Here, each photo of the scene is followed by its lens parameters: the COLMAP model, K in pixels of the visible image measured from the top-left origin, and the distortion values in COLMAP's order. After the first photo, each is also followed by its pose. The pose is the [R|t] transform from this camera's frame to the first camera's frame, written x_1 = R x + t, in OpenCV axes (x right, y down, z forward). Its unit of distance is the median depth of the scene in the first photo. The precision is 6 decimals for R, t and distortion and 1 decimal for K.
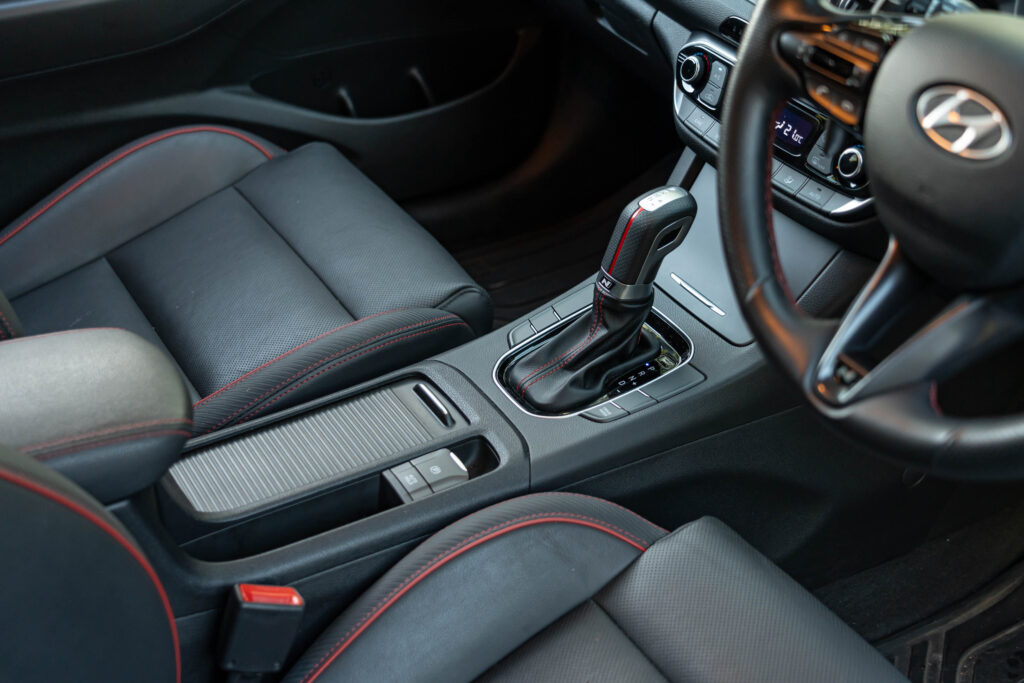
lens RADIAL K [[1428.6, 0, 515.0], [0, 1428.6, 328.0], [0, 0, 1]] dist [0.014382, 0.036067]
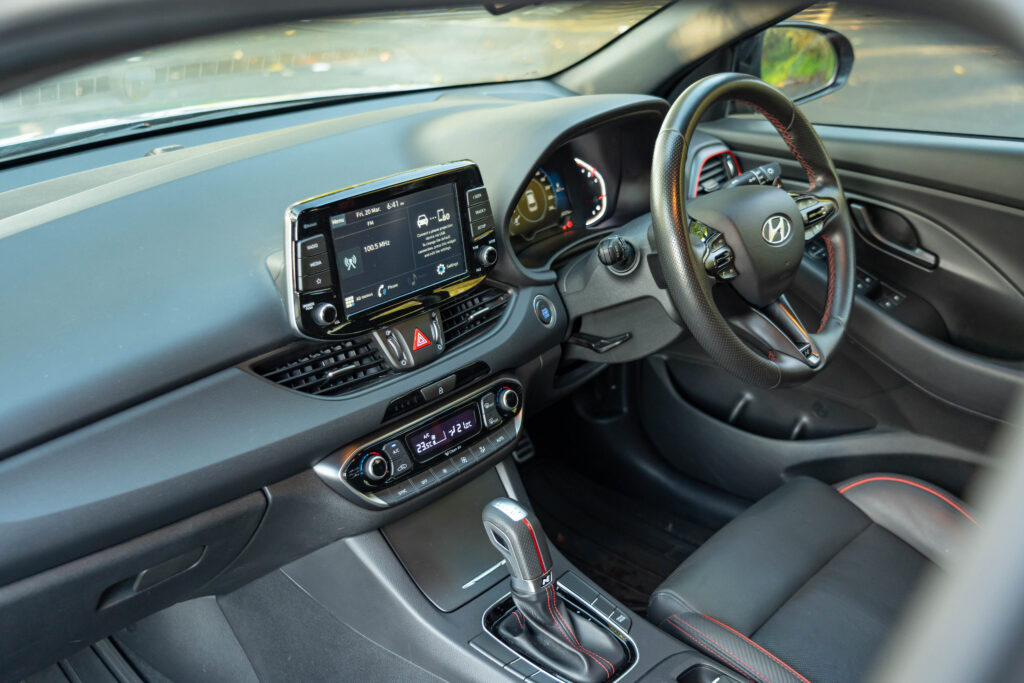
lens RADIAL K [[1179.2, 0, 530.3], [0, 1179.2, 336.8], [0, 0, 1]] dist [0.025068, 0.013173]
pose [[-0.346490, -0.374370, 0.860112, -0.760167], [0.502775, 0.699970, 0.507207, -0.729856], [-0.791936, 0.608184, -0.054309, 0.949756]]
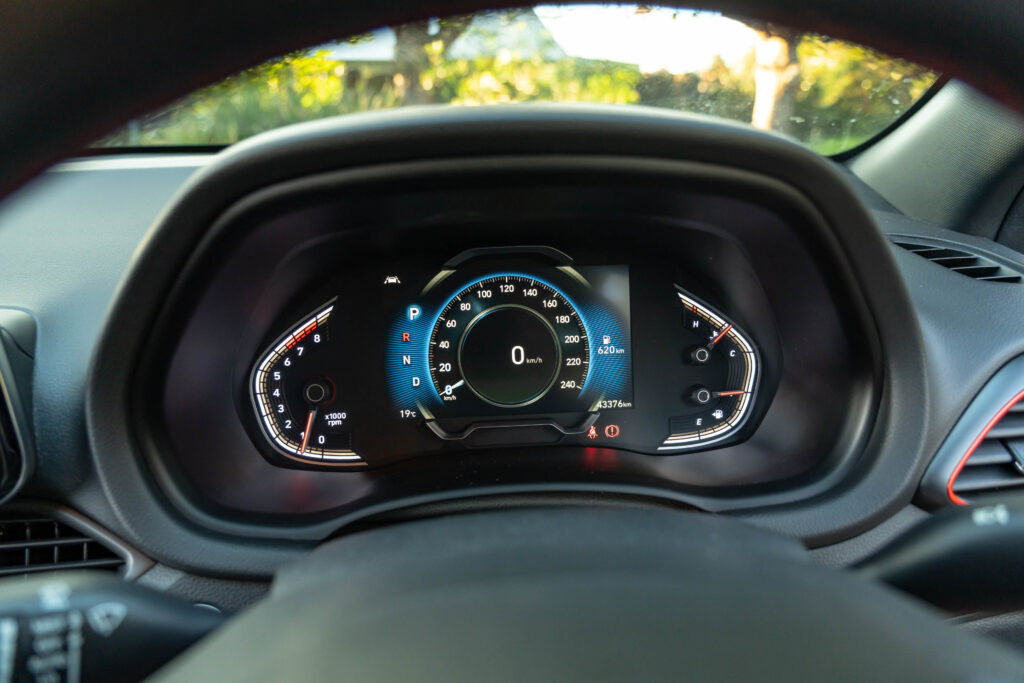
lens RADIAL K [[681.7, 0, 518.8], [0, 681.7, 342.2], [0, 0, 1]] dist [-0.034012, 0.001166]
pose [[0.436646, -0.338777, 0.833409, 0.173804], [0.497962, 0.862545, 0.089725, -0.185607], [-0.749249, 0.375828, 0.545324, 0.576761]]
